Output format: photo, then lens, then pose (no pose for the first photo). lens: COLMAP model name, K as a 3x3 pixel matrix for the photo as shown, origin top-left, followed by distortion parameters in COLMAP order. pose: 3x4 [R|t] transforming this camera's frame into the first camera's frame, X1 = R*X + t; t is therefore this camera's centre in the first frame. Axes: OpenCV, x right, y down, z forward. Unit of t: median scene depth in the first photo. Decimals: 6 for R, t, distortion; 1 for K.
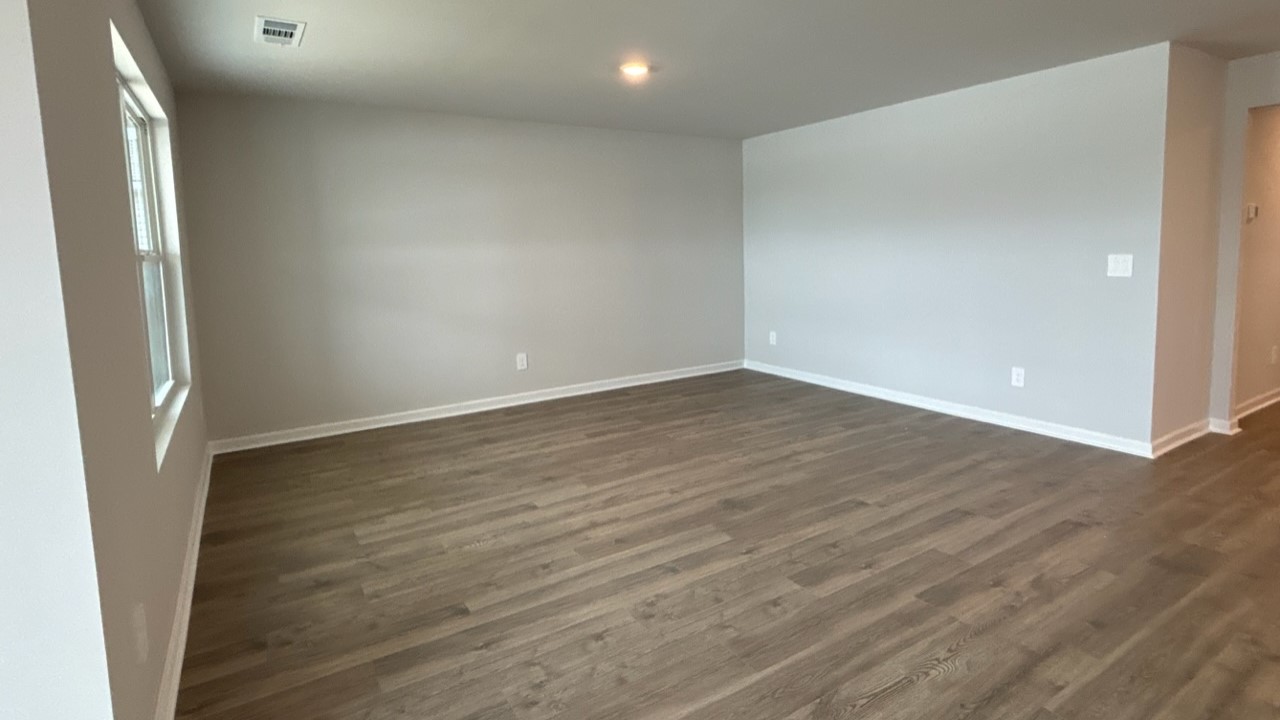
lens RADIAL K [[629.1, 0, 639.9], [0, 629.1, 361.5], [0, 0, 1]] dist [0.001664, -0.000523]
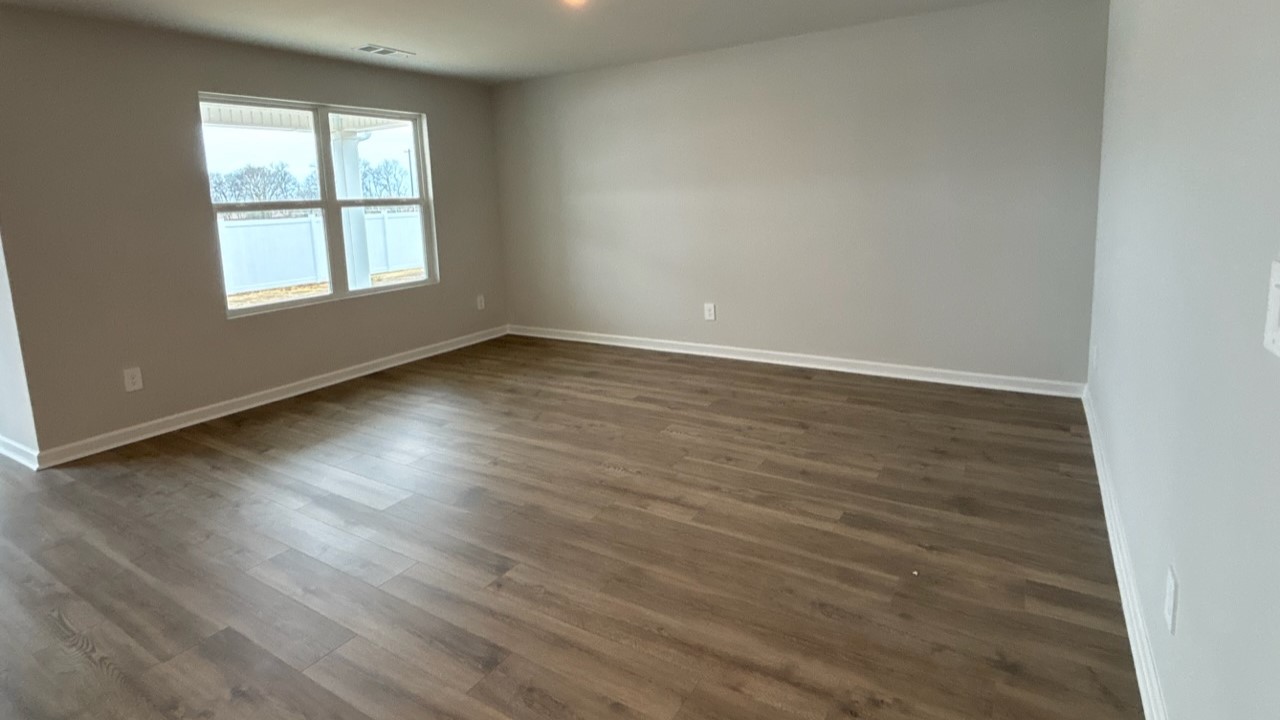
lens RADIAL K [[621.7, 0, 631.7], [0, 621.7, 366.5], [0, 0, 1]] dist [-0.000582, 0.000930]
pose [[0.442690, 0.250028, -0.861111, 0.864689], [-0.142575, 0.967748, 0.207694, -0.144509], [0.885267, 0.030829, 0.464060, 0.715227]]
